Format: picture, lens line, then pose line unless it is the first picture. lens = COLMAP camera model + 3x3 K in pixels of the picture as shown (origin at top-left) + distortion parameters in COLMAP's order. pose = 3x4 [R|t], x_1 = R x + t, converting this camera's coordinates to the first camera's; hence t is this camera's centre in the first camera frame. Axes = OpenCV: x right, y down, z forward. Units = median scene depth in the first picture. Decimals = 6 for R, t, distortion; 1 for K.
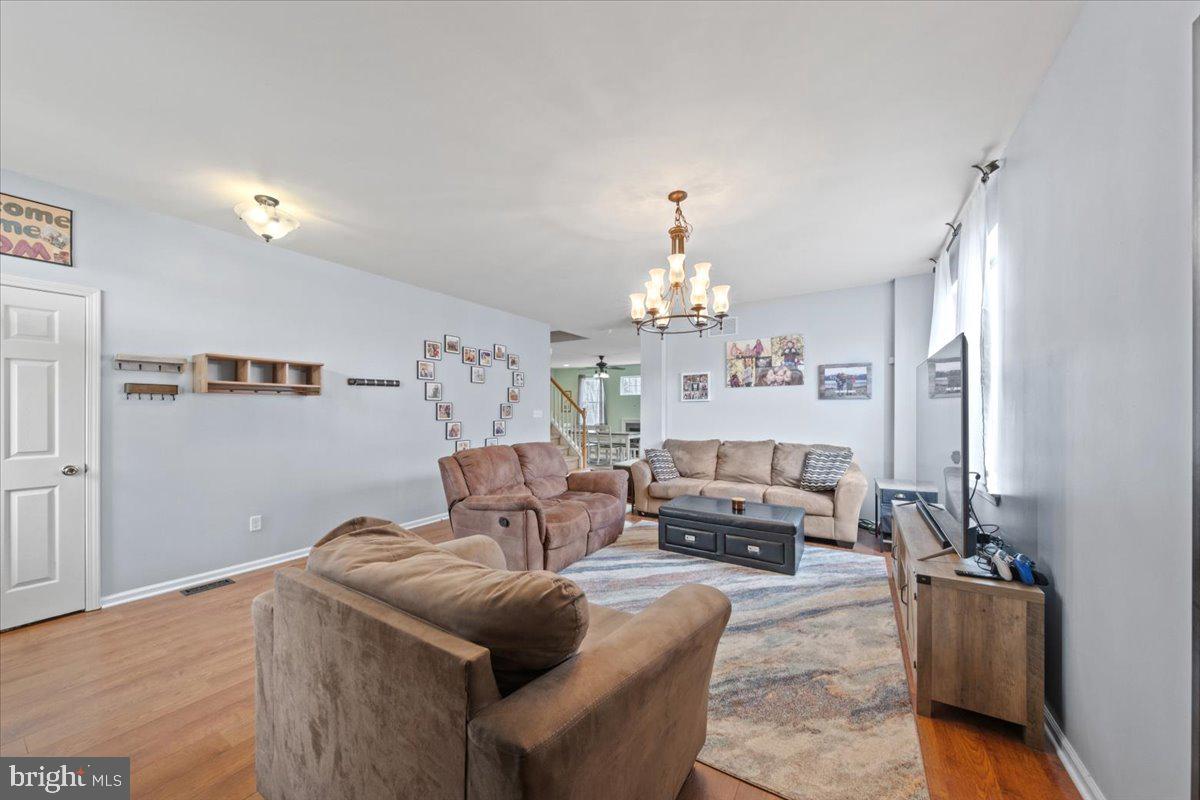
lens RADIAL K [[422.6, 0, 592.4], [0, 422.6, 406.5], [0, 0, 1]] dist [0.004257, -0.002716]
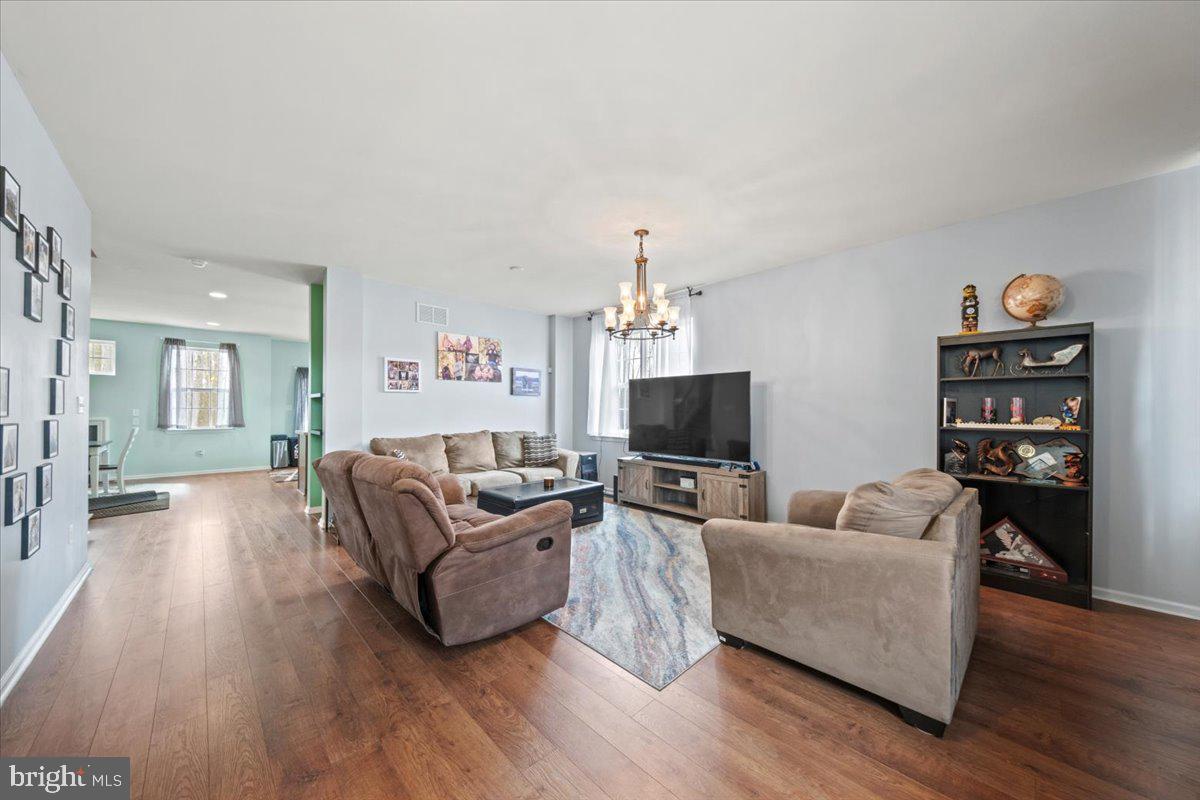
lens RADIAL K [[422.6, 0, 599.0], [0, 422.6, 403.3], [0, 0, 1]] dist [0.004257, -0.002716]
pose [[0.206479, 0.015225, 0.978333, -0.598284], [-0.014720, 0.999814, -0.012453, 0.018198], [-0.978340, -0.011830, 0.206665, 0.478279]]
